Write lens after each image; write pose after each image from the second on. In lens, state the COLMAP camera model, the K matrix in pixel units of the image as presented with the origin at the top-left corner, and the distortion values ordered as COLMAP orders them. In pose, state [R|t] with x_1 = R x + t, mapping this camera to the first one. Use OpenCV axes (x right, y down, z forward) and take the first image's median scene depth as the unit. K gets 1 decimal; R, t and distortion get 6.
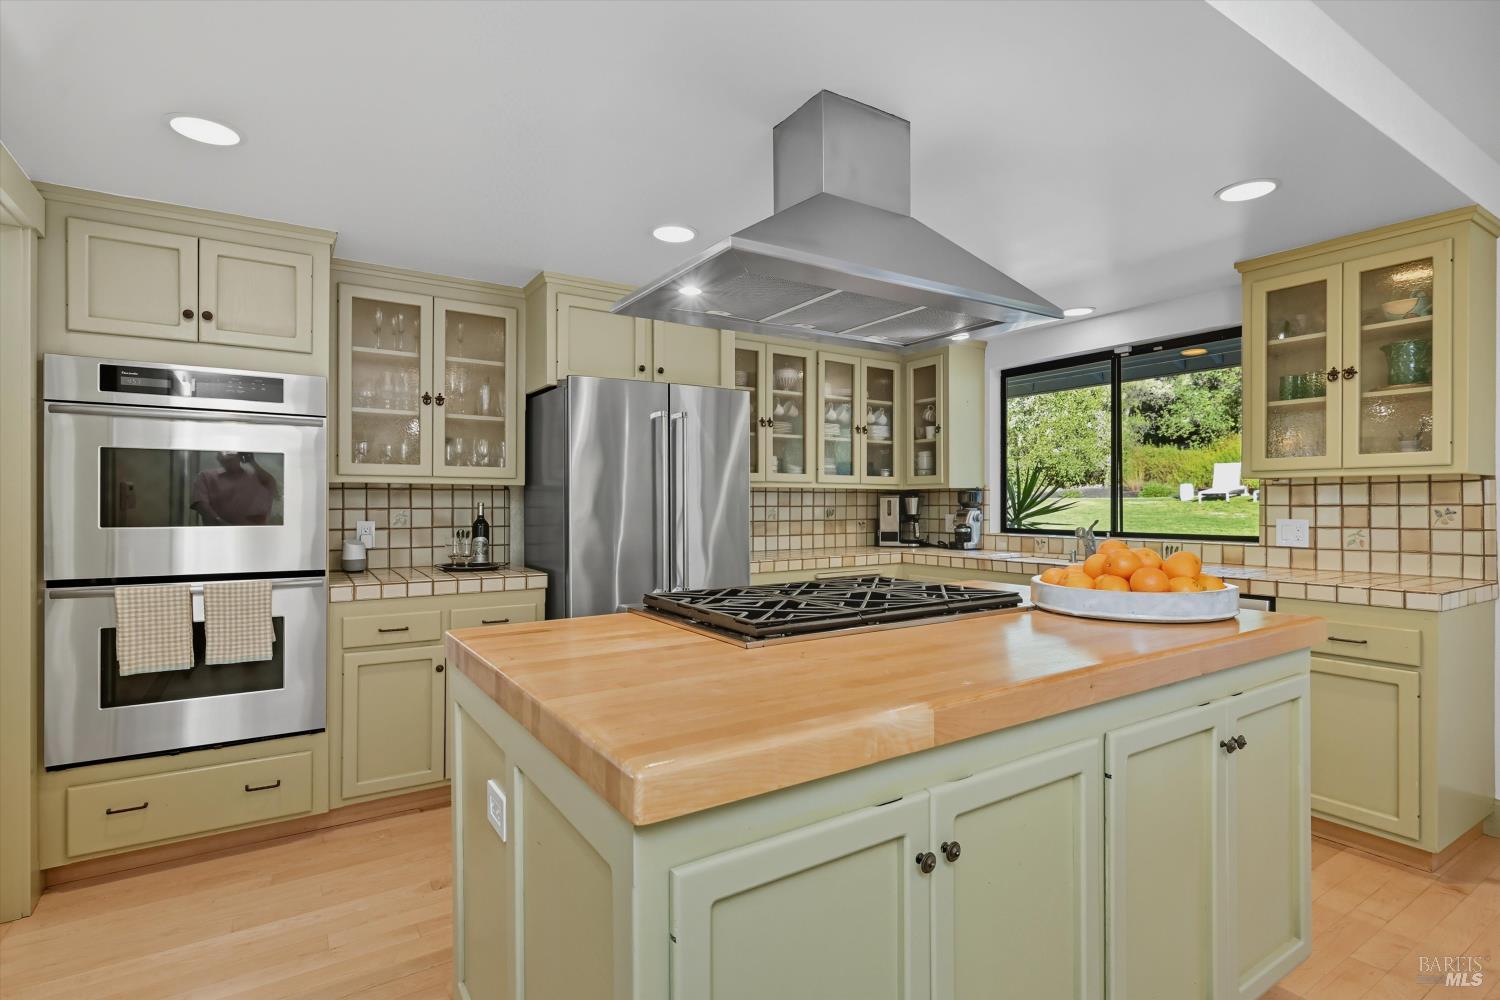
lens RADIAL K [[728.3, 0, 751.6], [0, 728.3, 501.7], [0, 0, 1]] dist [-0.003488, -0.001364]
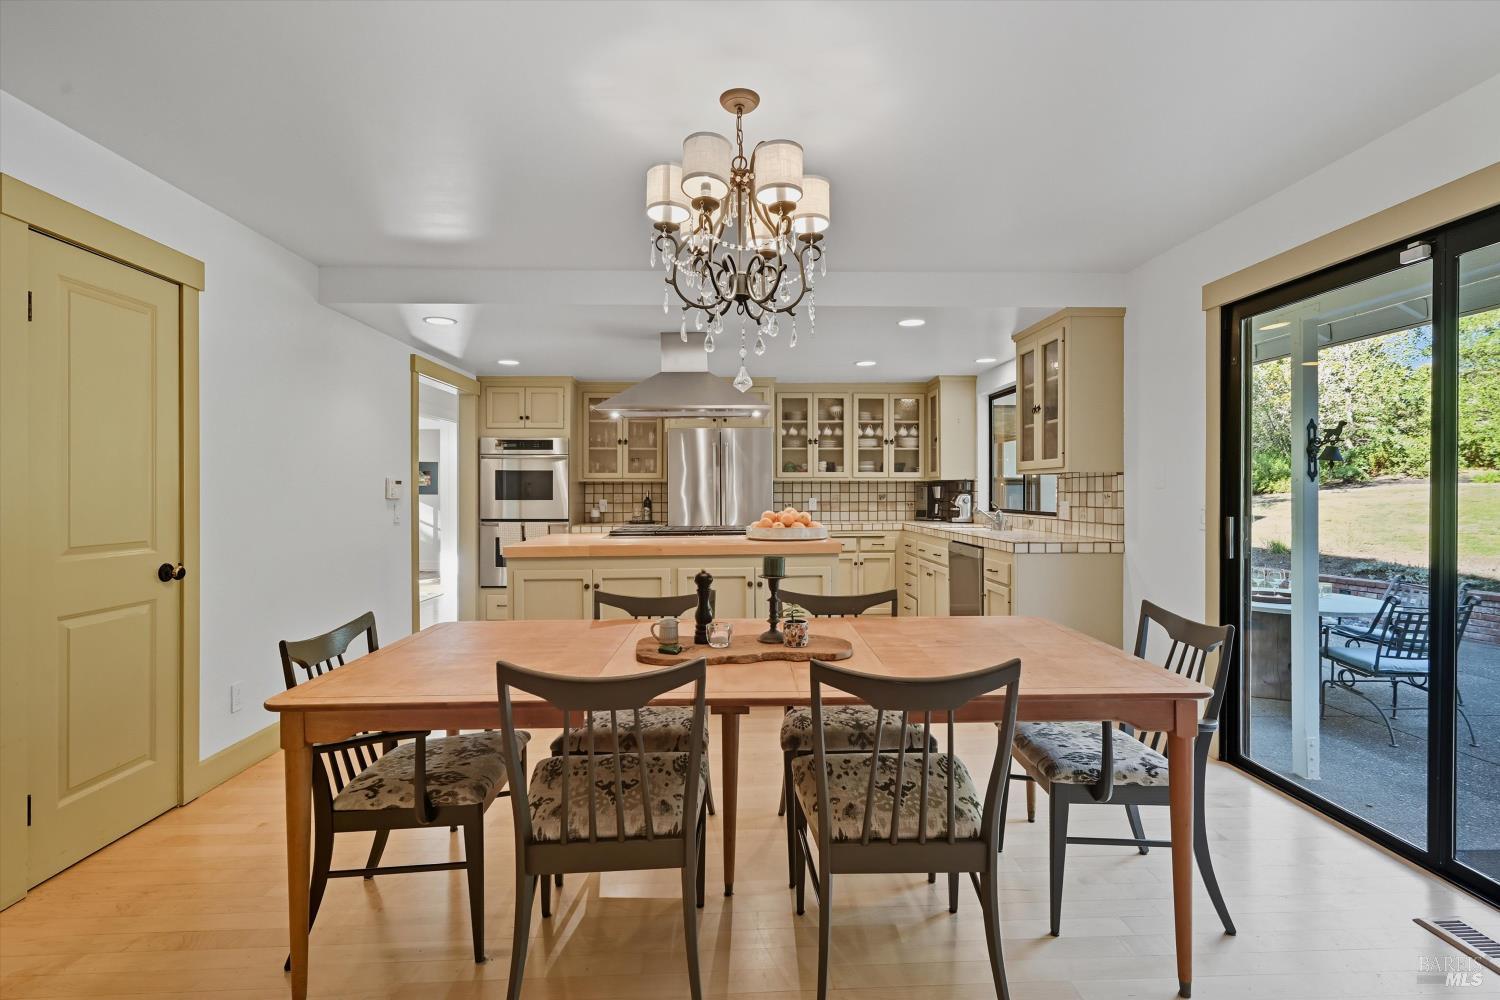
lens RADIAL K [[728.3, 0, 761.6], [0, 728.3, 497.8], [0, 0, 1]] dist [-0.003488, -0.001364]
pose [[0.857287, 0.004071, -0.514823, 0.760002], [0.002797, 0.999917, 0.012566, -0.002341], [0.514831, -0.012213, 0.857204, -0.461079]]
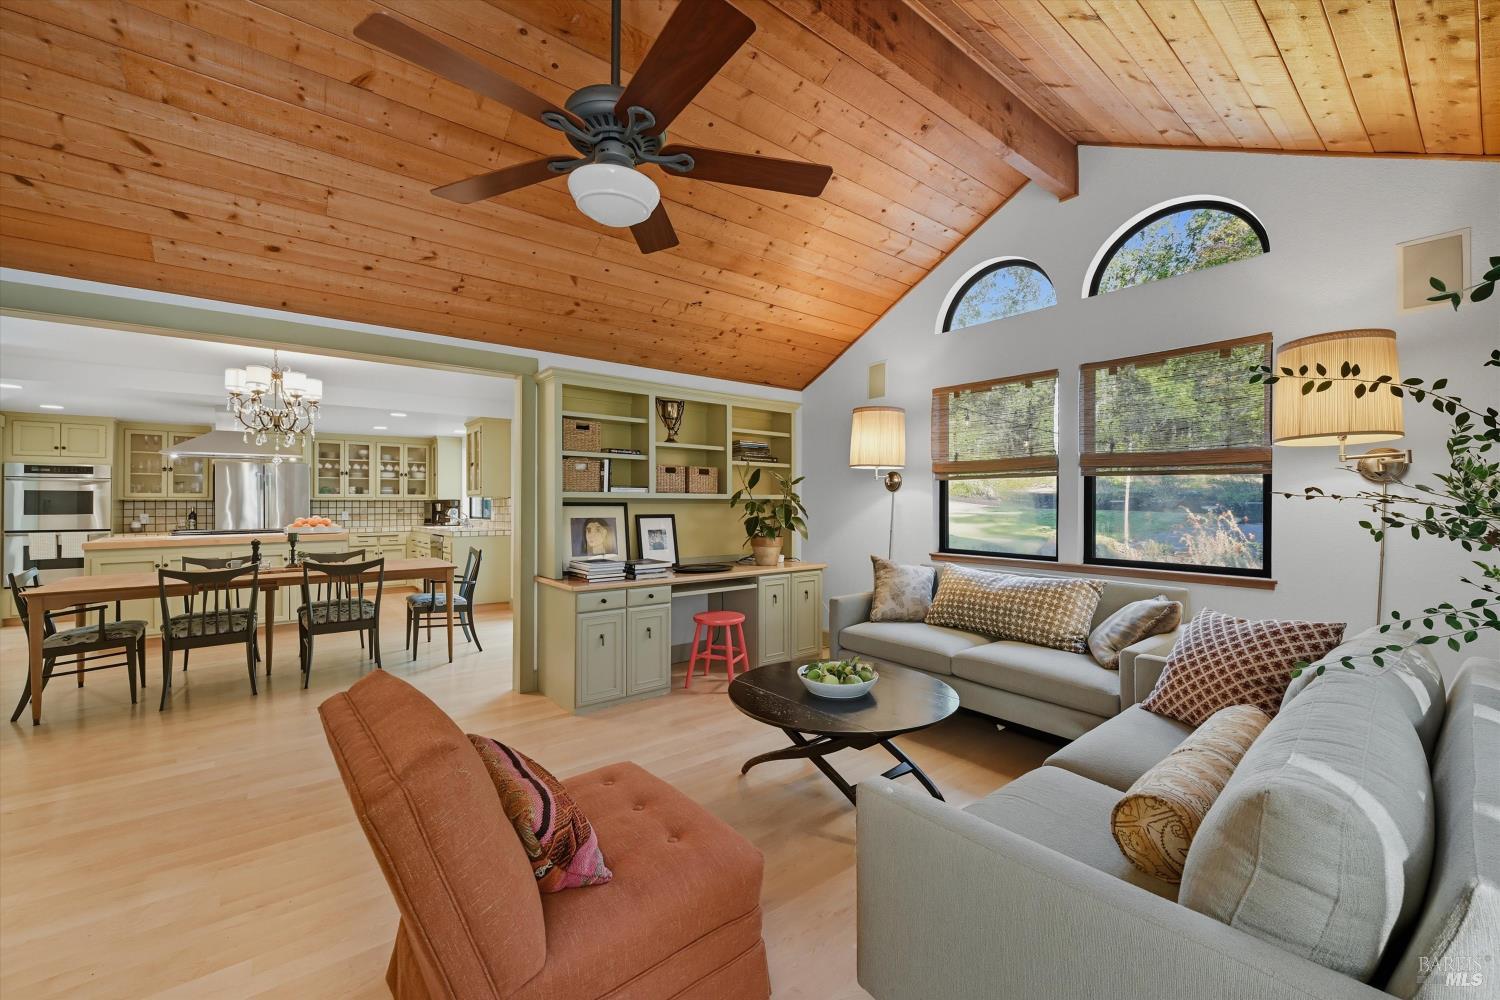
lens RADIAL K [[602.8, 0, 757.0], [0, 602.8, 500.7], [0, 0, 1]] dist [-0.002289, -0.000213]
pose [[0.995893, -0.002644, 0.090495, 1.199855], [0.003067, 0.999985, -0.004529, -0.003372], [-0.090482, 0.004788, 0.995887, -1.113906]]
